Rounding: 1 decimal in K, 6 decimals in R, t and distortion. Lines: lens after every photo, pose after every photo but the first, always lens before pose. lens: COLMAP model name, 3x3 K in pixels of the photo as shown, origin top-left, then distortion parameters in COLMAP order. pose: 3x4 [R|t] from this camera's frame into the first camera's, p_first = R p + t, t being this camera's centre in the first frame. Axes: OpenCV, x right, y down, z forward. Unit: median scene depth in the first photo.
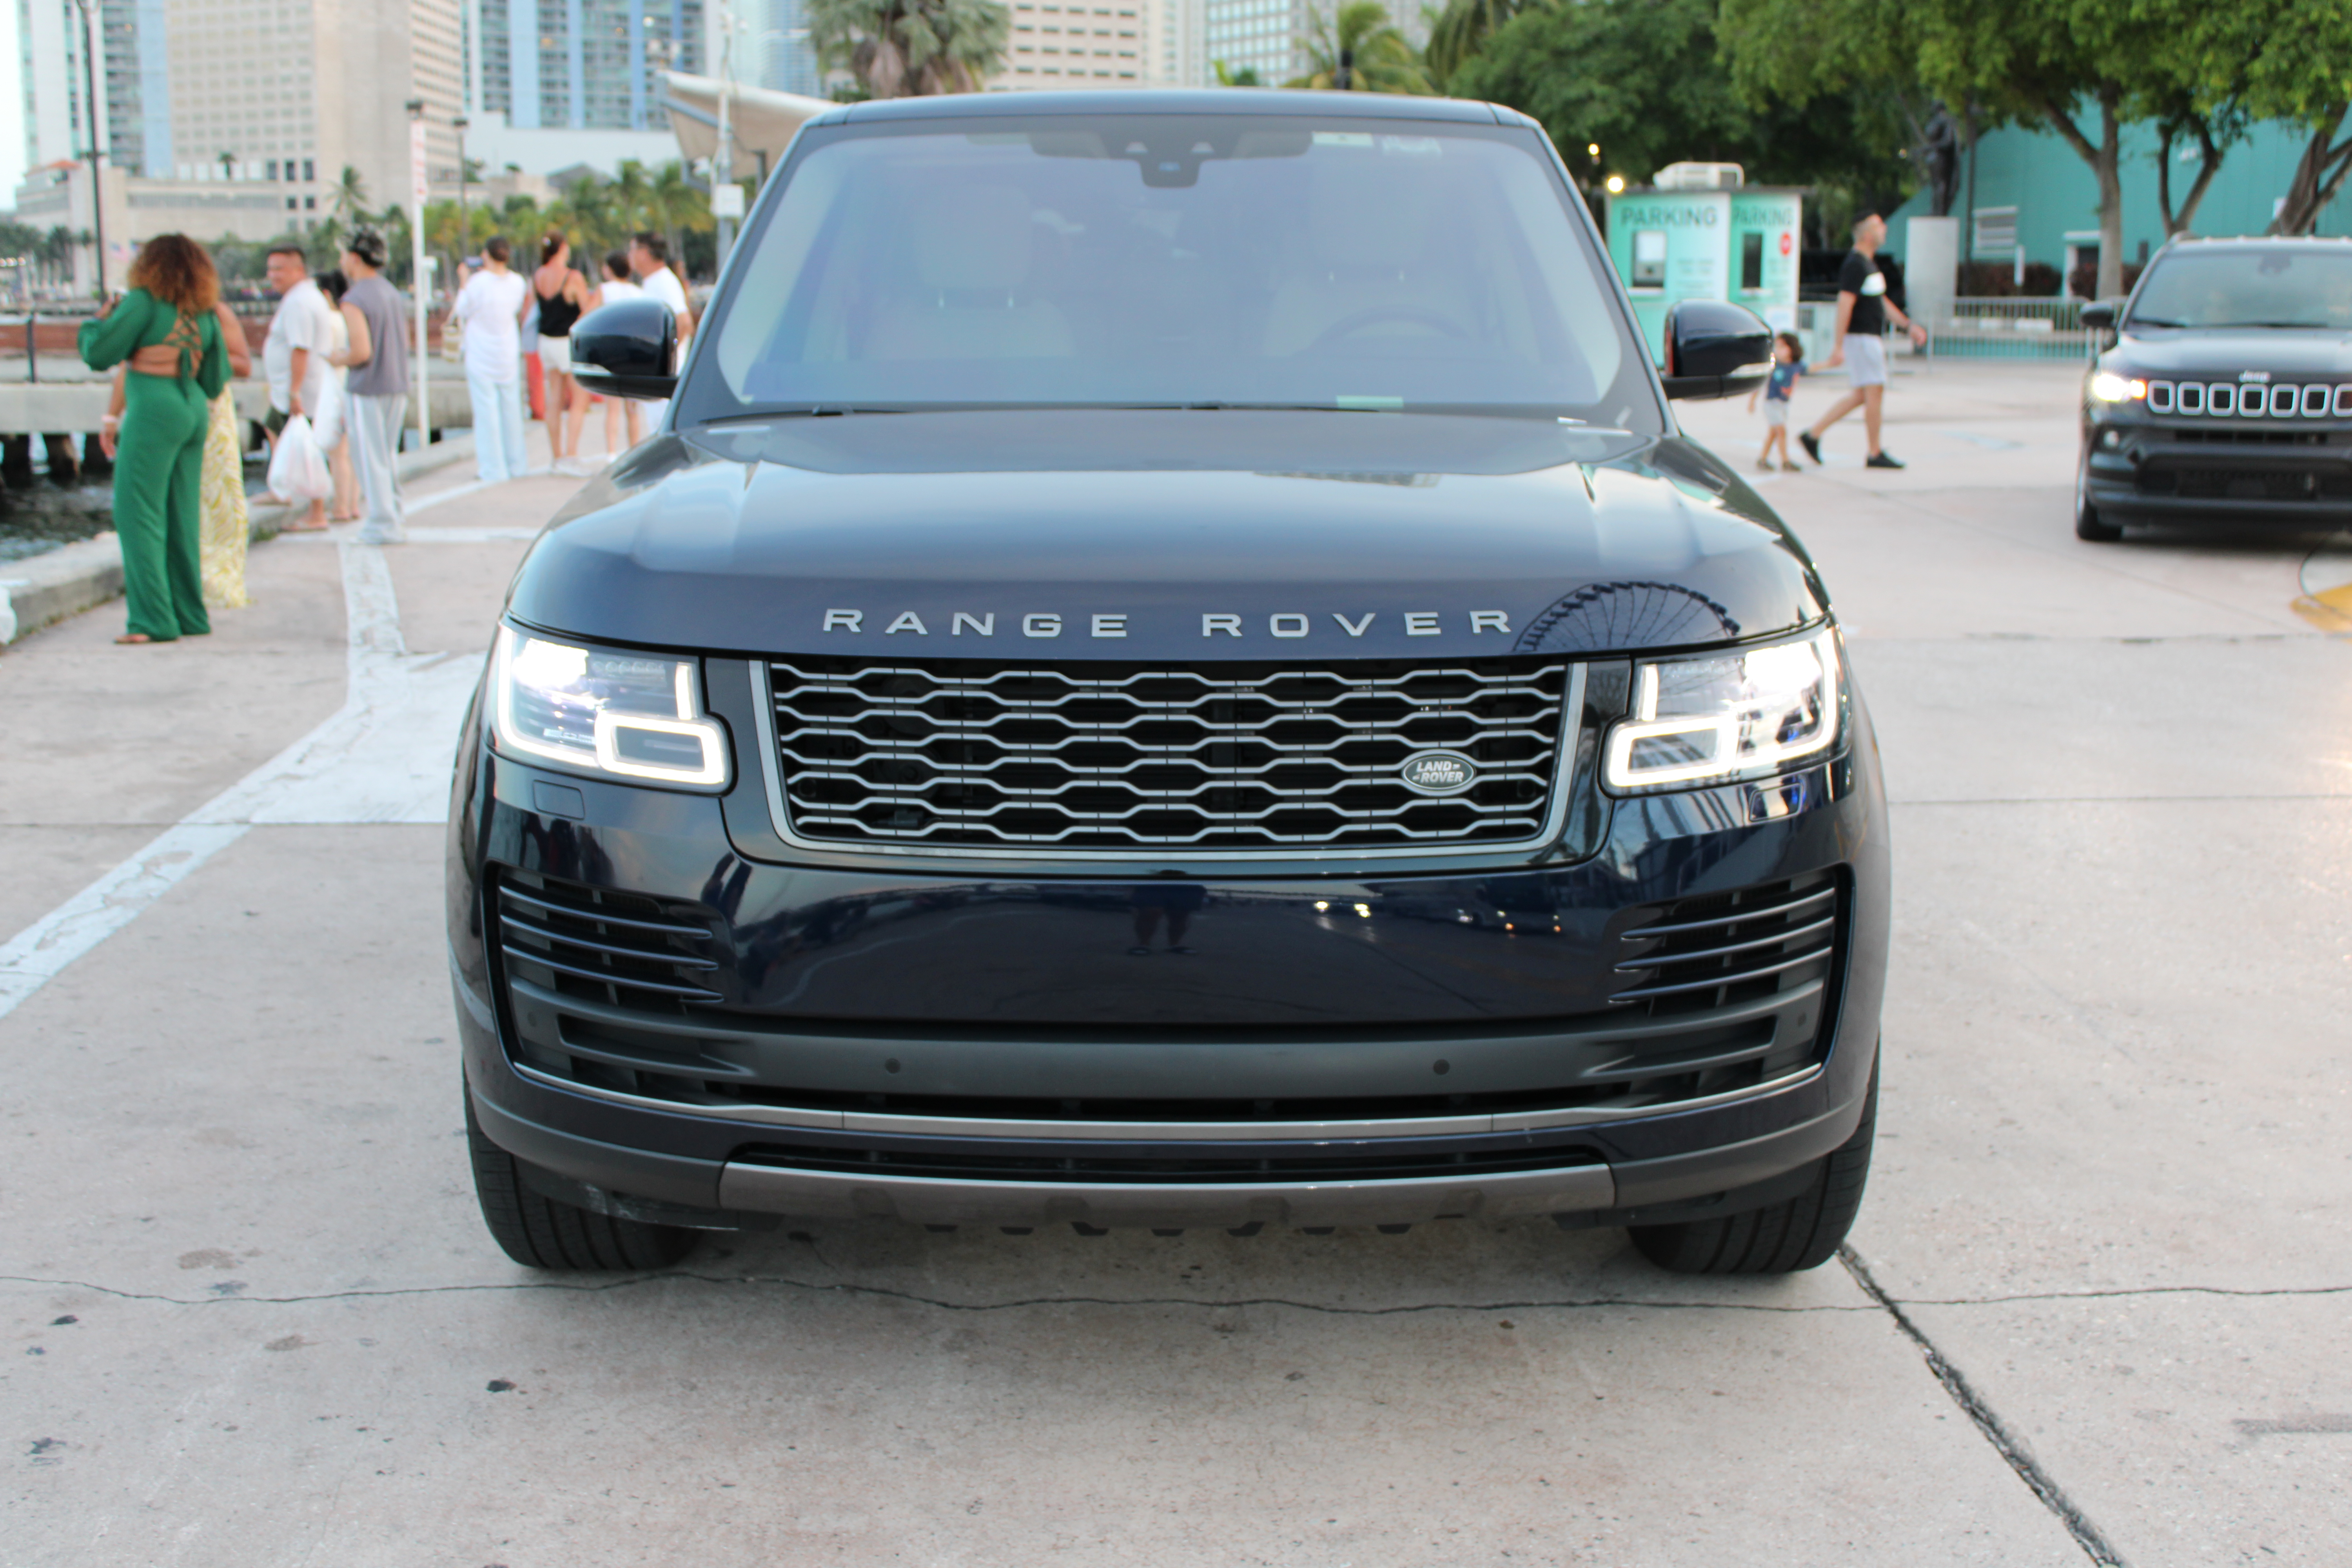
lens RADIAL K [[2726.9, 0, 1176.0], [0, 2726.9, 784.0], [0, 0, 1]] dist [-0.091577, 0.149683]
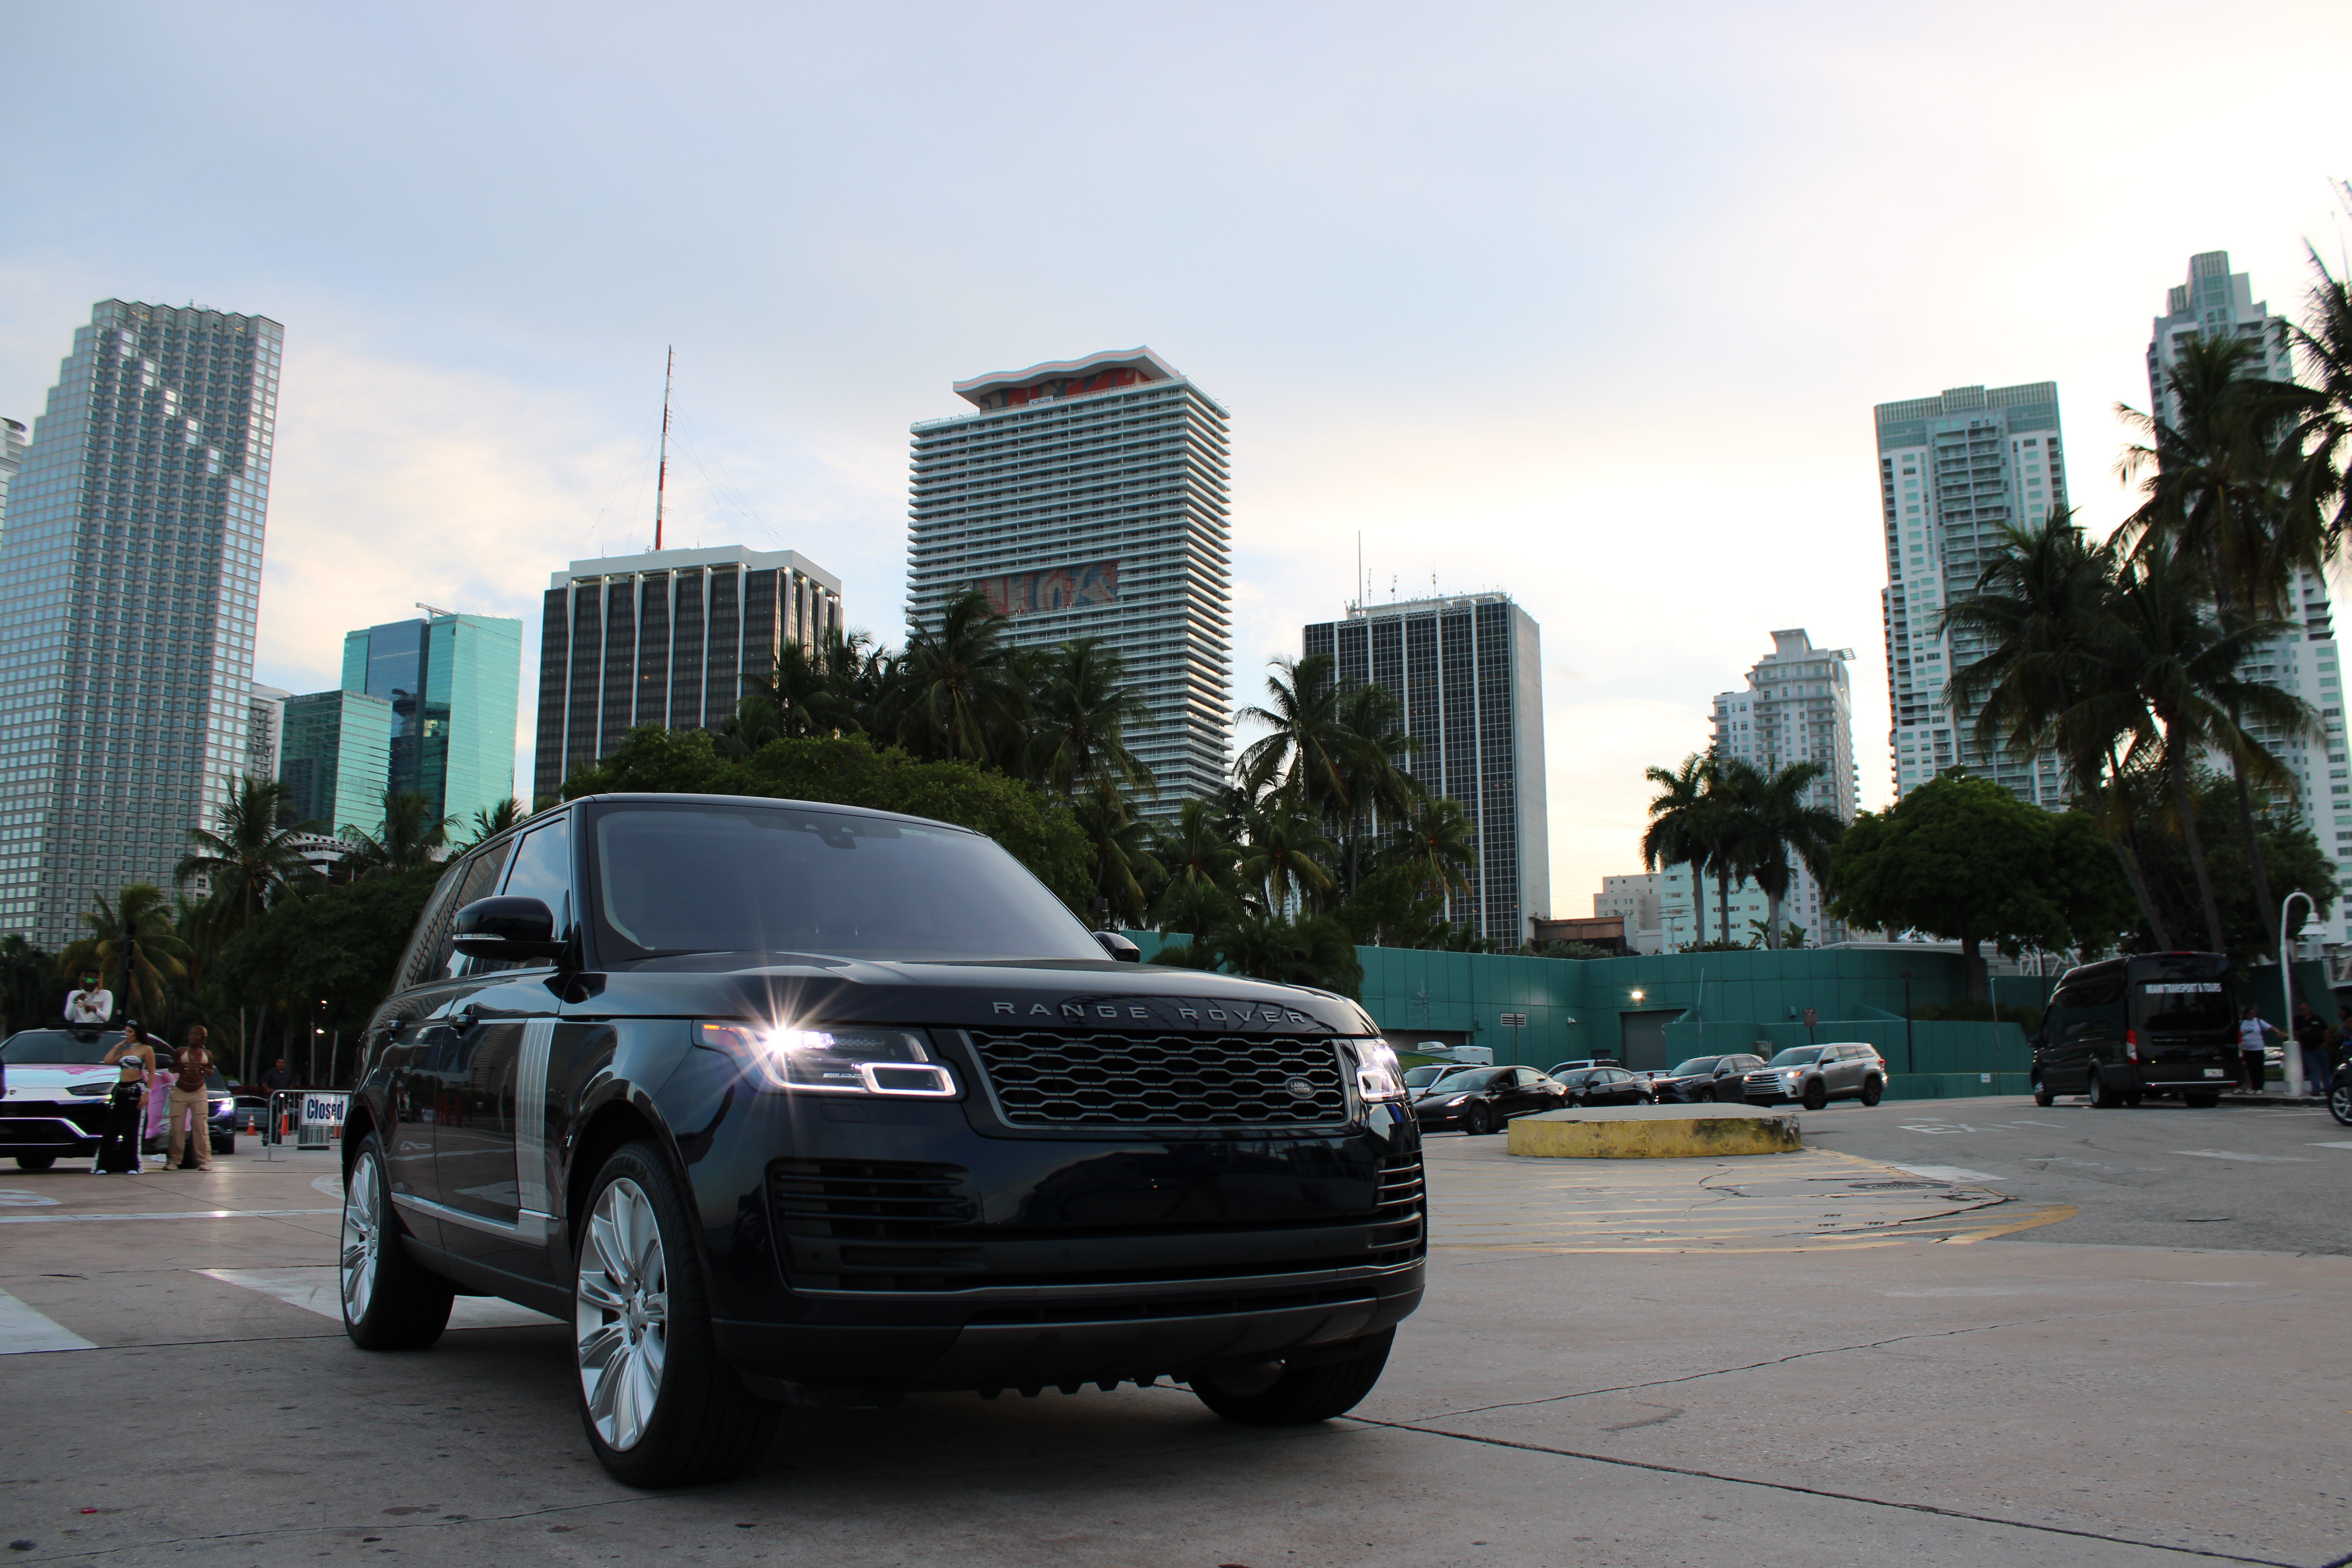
lens RADIAL K [[1919.0, 0, 1176.0], [0, 1919.0, 784.0], [0, 0, 1]] dist [-0.145499, 0.119205]
pose [[0.829315, 0.091804, 0.551188, -0.684846], [0.104874, 0.943310, -0.314908, 0.193609], [-0.548852, 0.318963, 0.772674, -0.063163]]
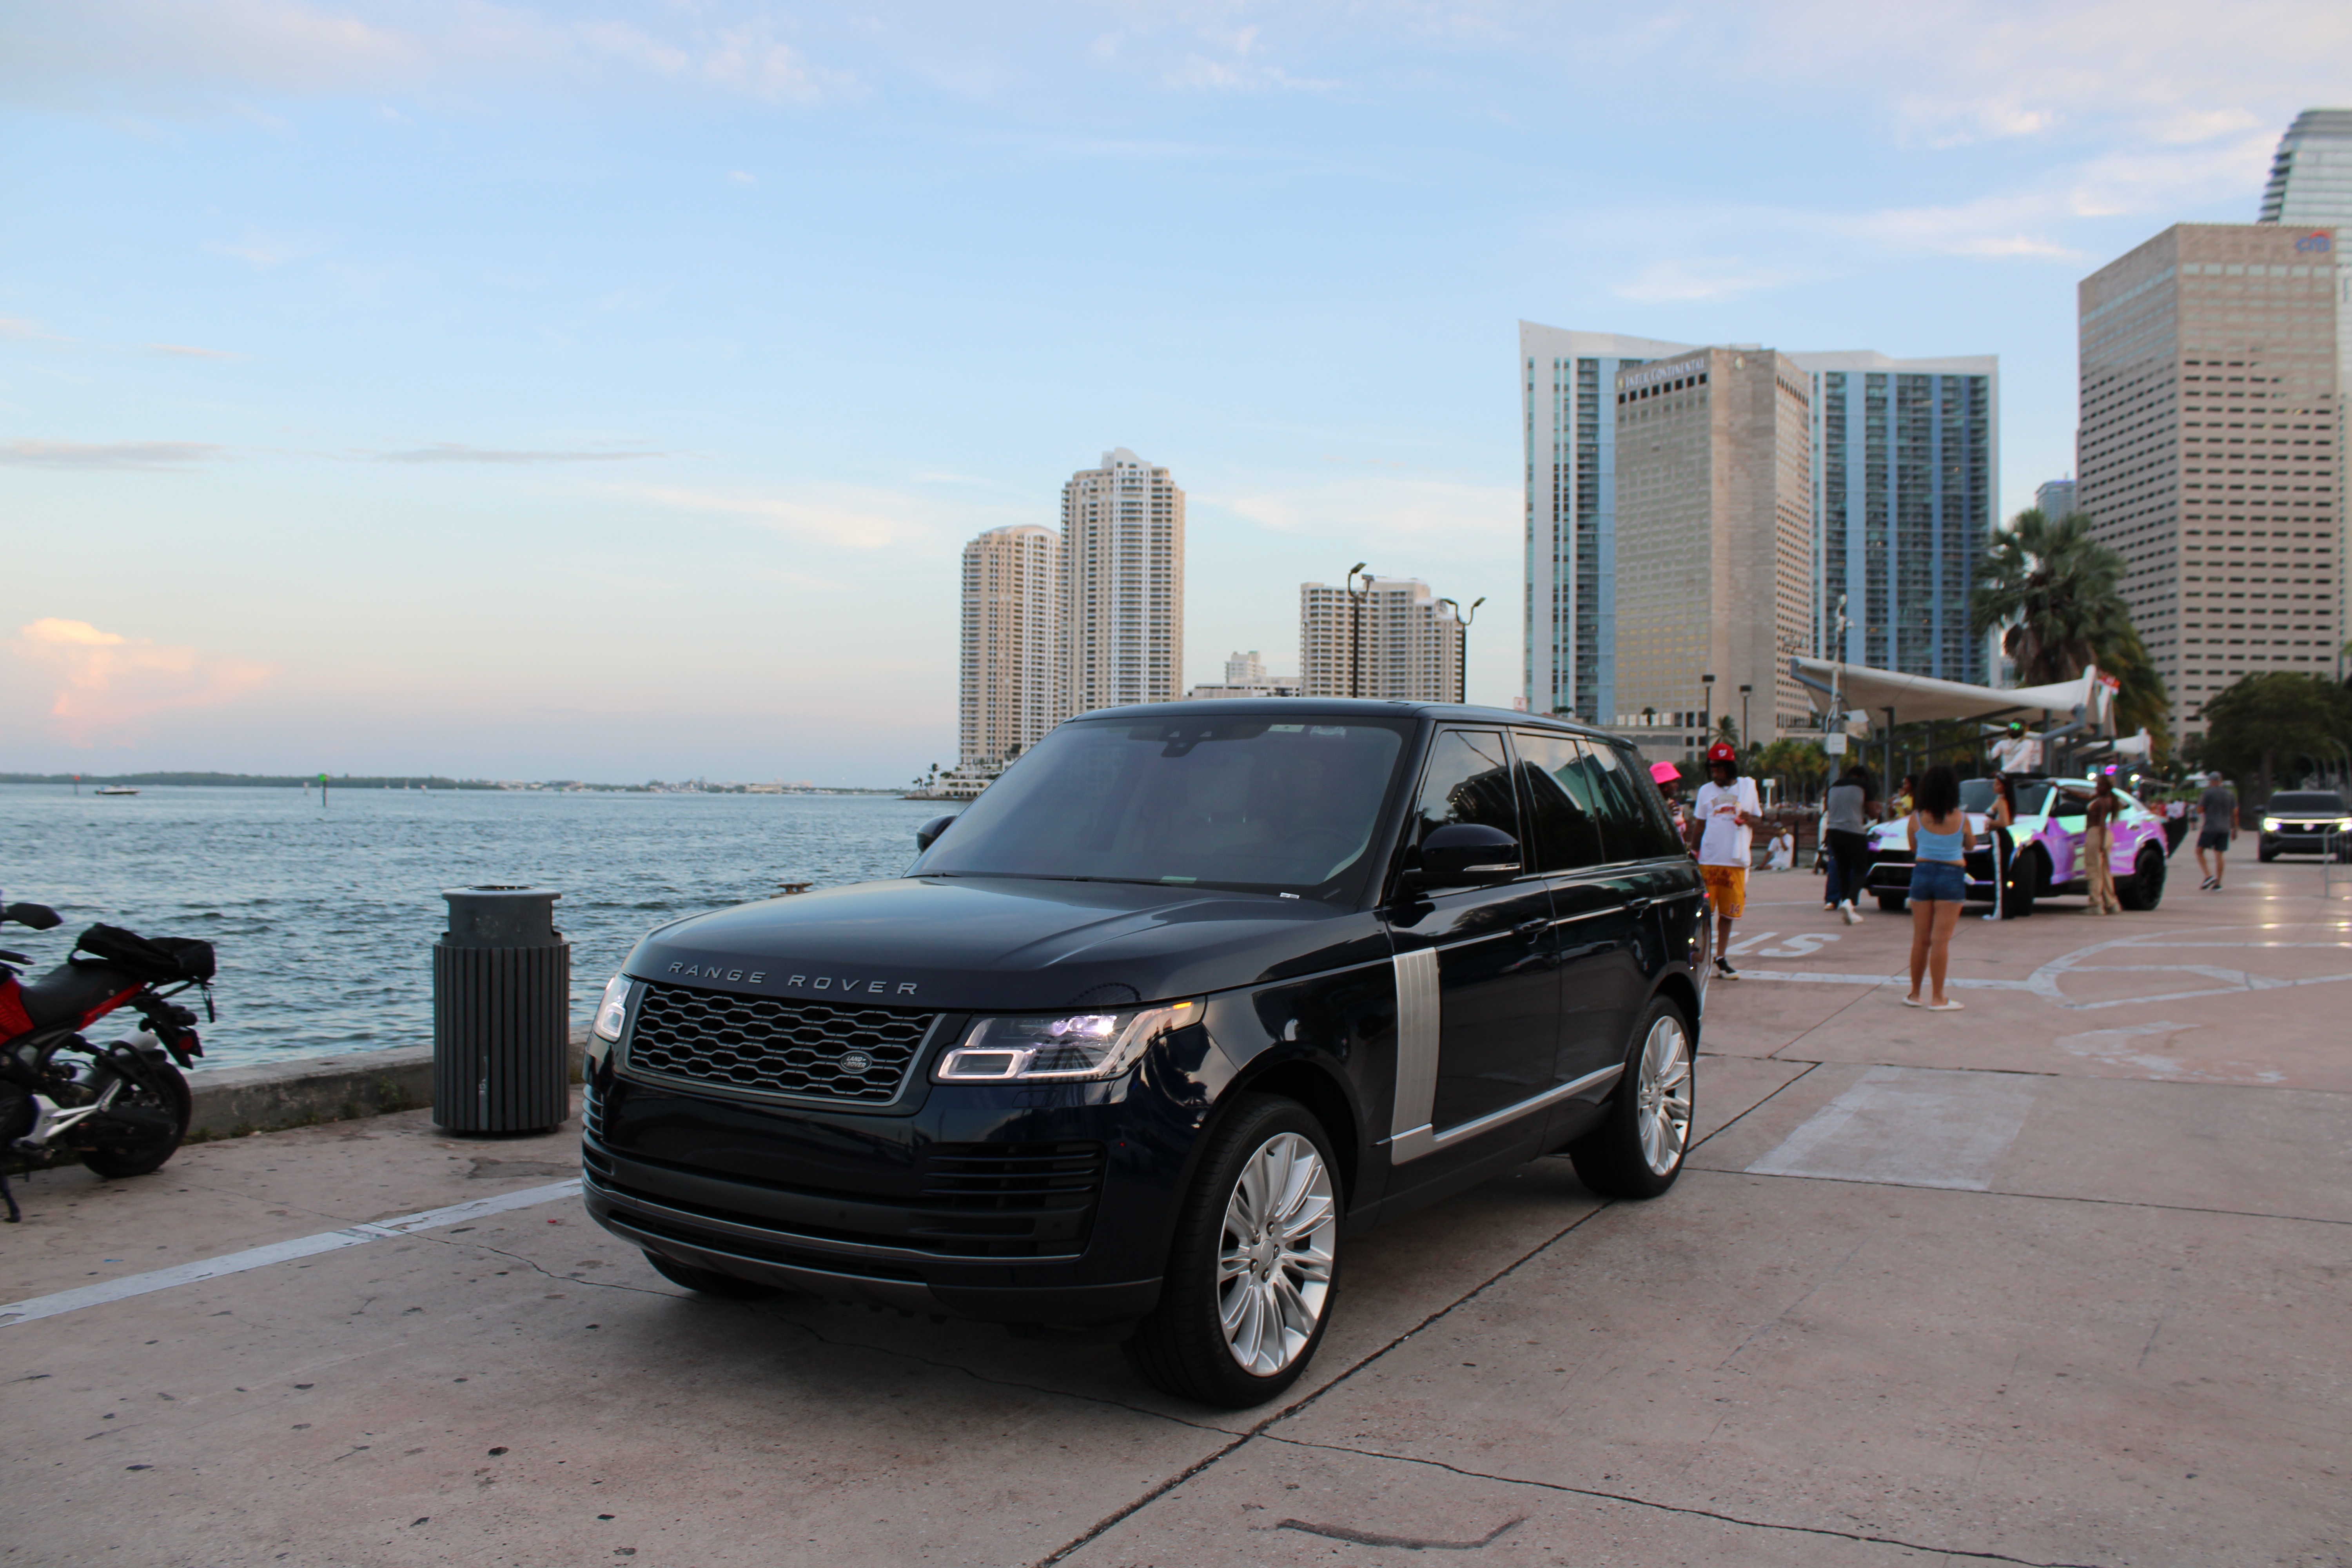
lens RADIAL K [[1919.0, 0, 1176.0], [0, 1919.0, 784.0], [0, 0, 1]] dist [-0.145499, 0.119205]
pose [[0.843430, 0.005744, -0.537208, 0.939276], [-0.106834, 0.981766, -0.157234, -0.008863], [0.526509, 0.190008, 0.828665, -0.041967]]
